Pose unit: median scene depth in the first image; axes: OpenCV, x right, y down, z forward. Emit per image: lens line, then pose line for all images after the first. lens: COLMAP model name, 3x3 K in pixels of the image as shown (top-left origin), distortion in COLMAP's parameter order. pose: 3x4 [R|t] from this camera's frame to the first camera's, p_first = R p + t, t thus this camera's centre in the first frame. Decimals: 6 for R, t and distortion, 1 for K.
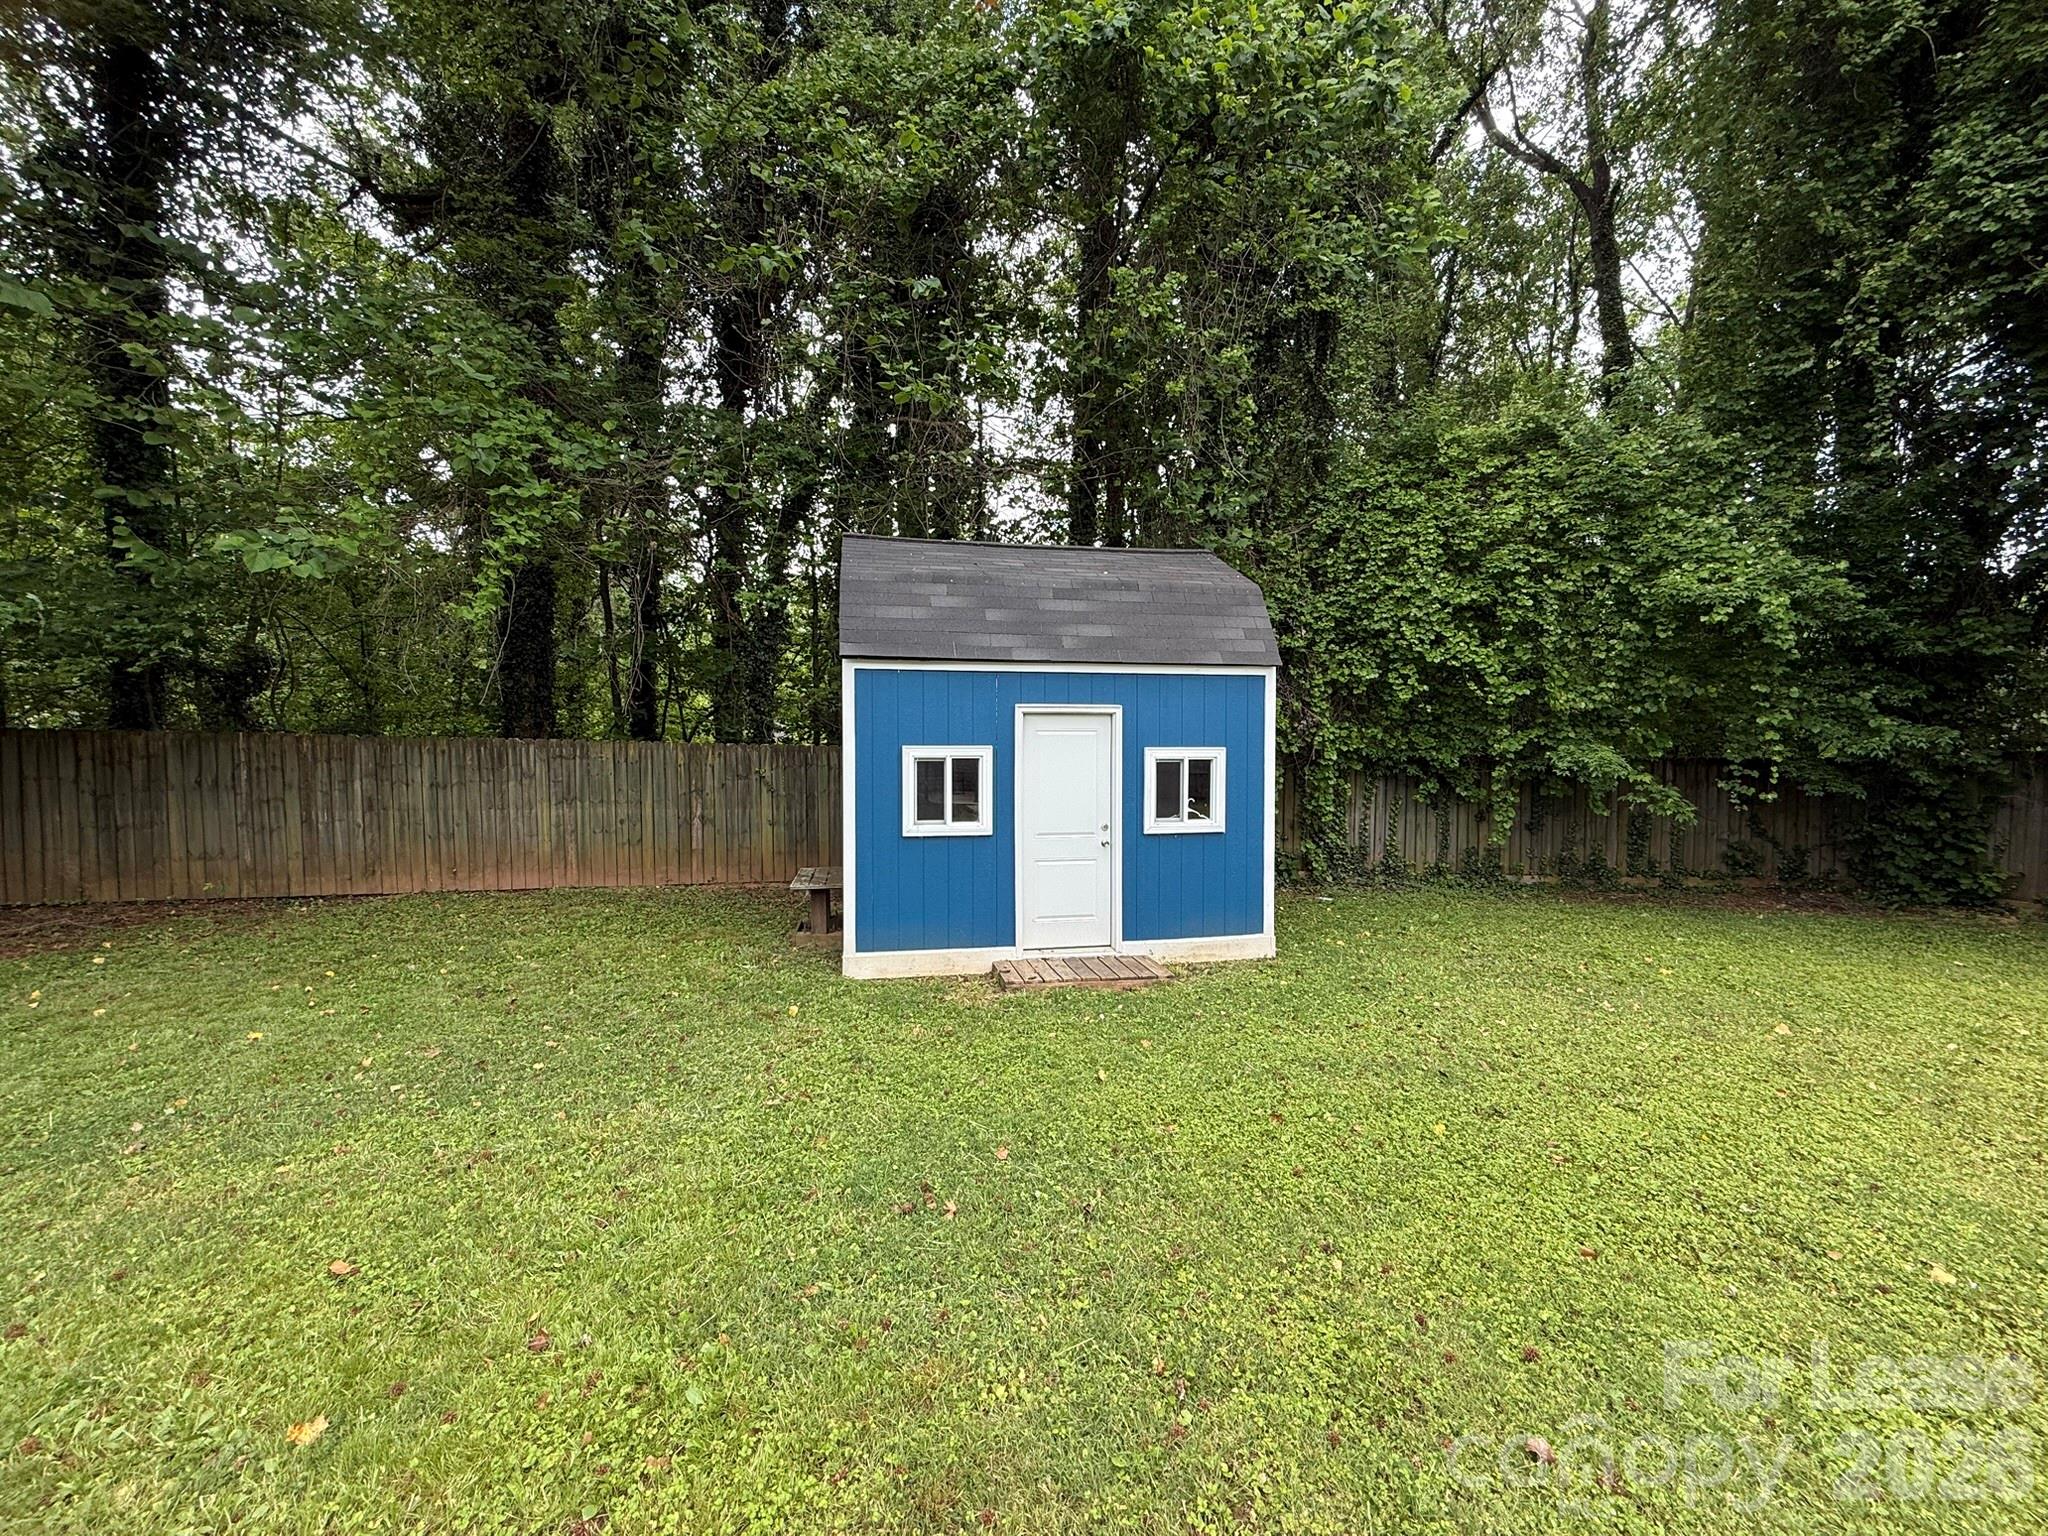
lens RADIAL K [[828.8, 0, 1024.0], [0, 828.8, 768.0], [0, 0, 1]] dist [0.006860, -0.000556]
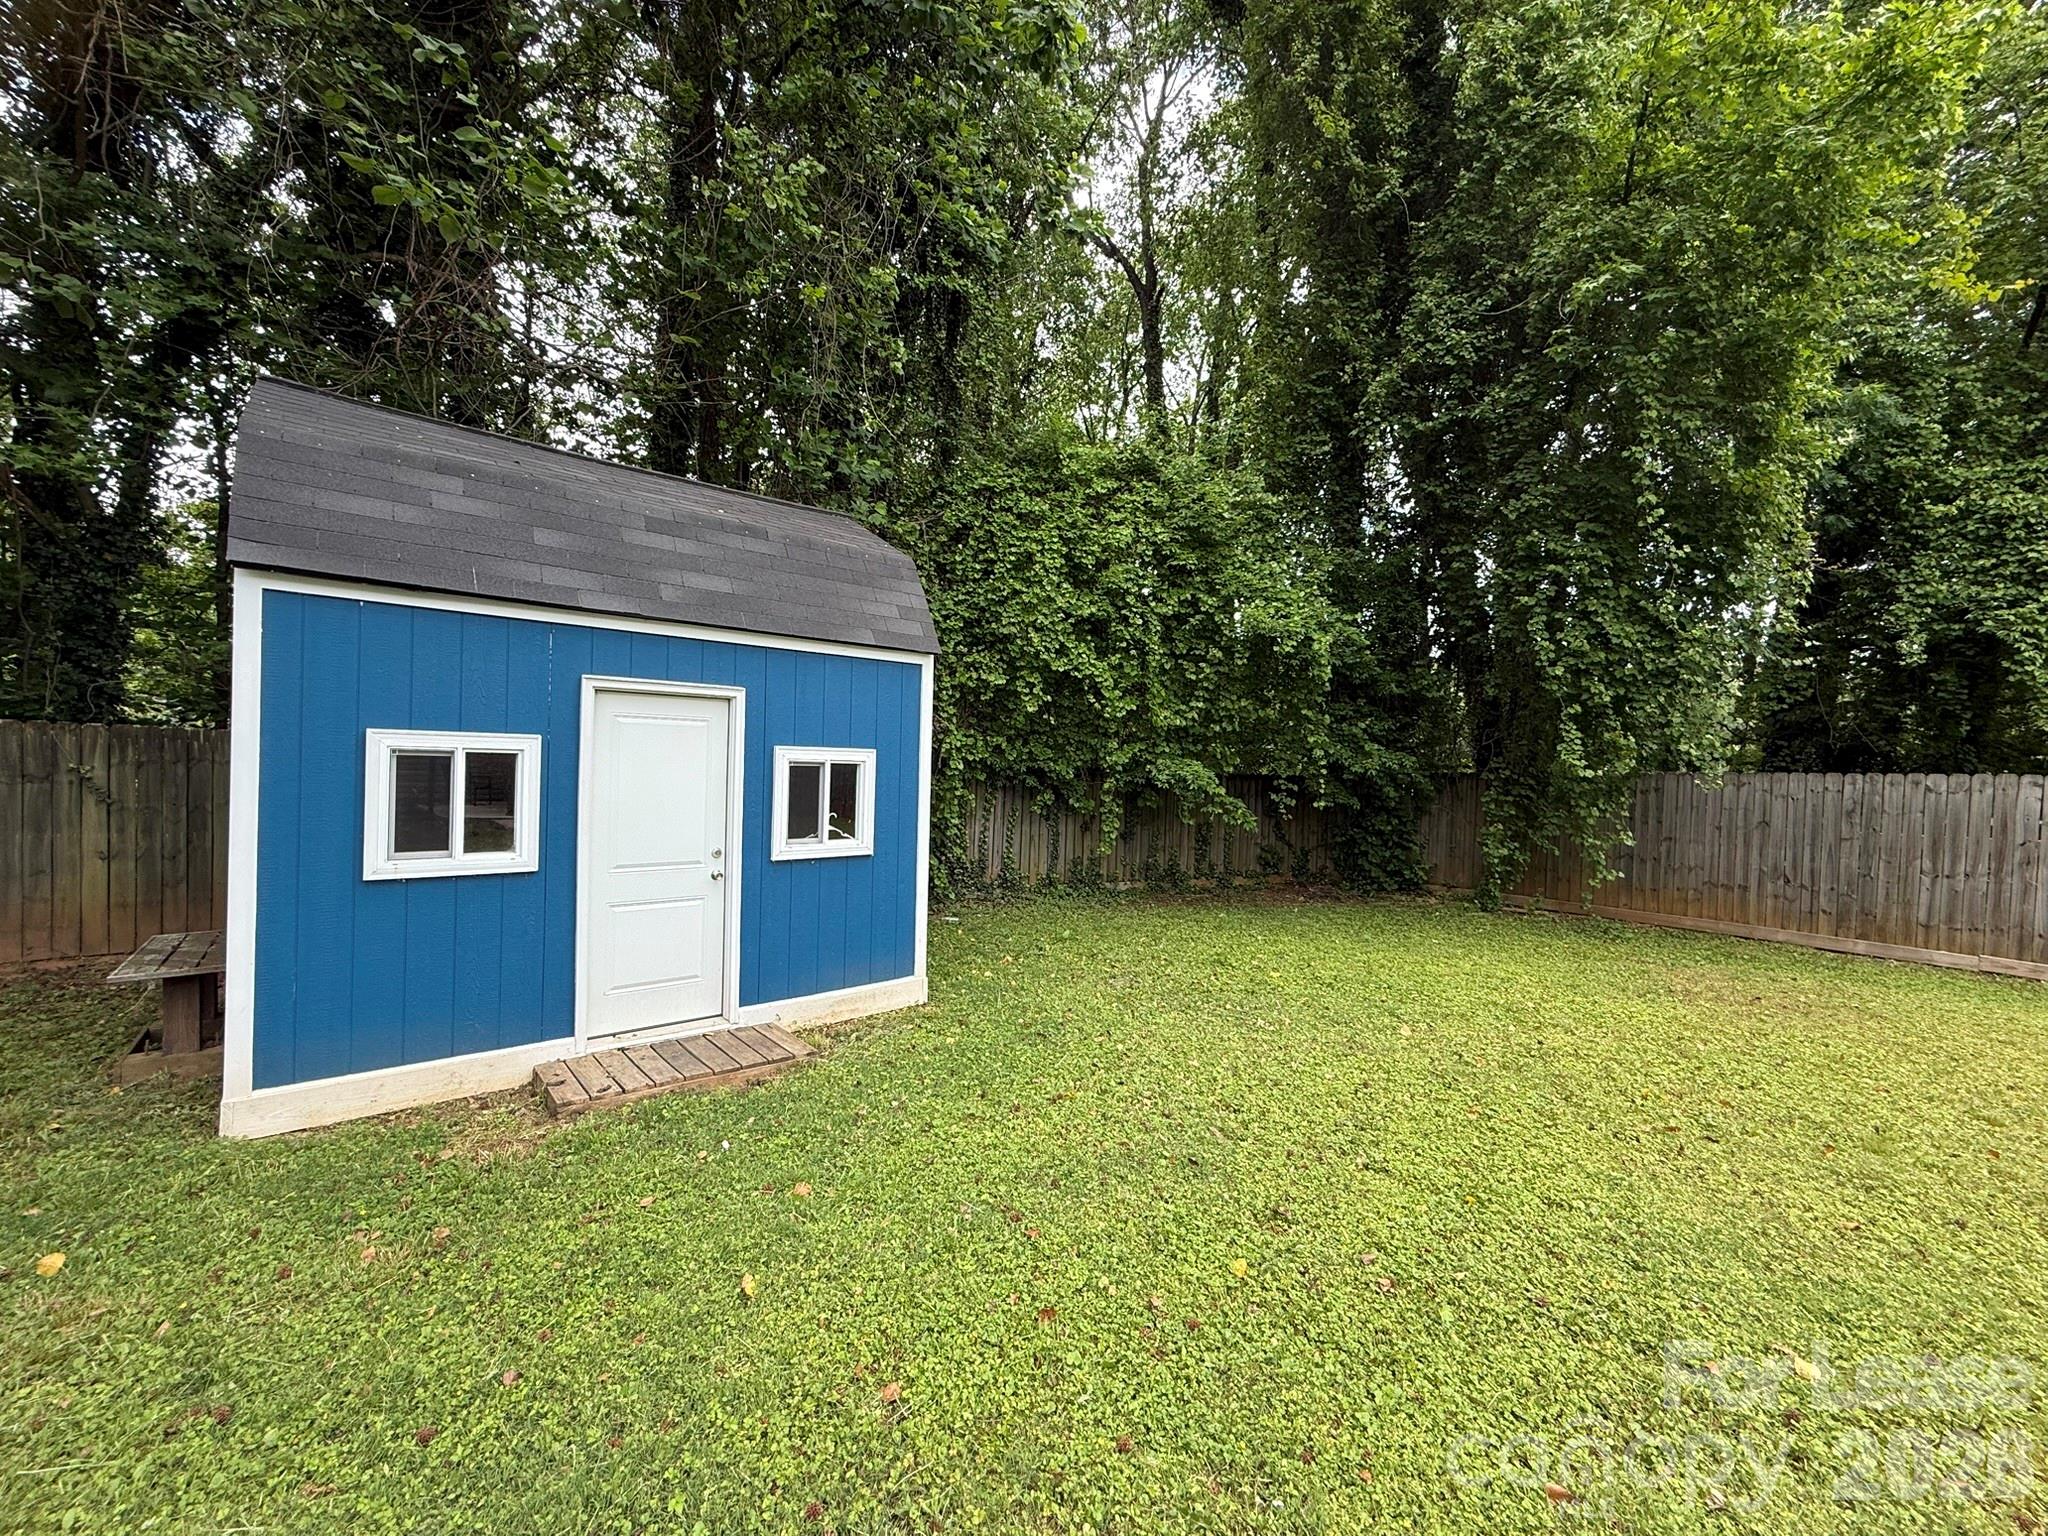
lens RADIAL K [[828.8, 0, 1024.0], [0, 828.8, 768.0], [0, 0, 1]] dist [0.006860, -0.000556]
pose [[0.878908, 0.019719, 0.476584, -0.009972], [-0.014163, 0.999783, -0.015247, 0.002528], [-0.476782, 0.006651, 0.878996, 0.158499]]
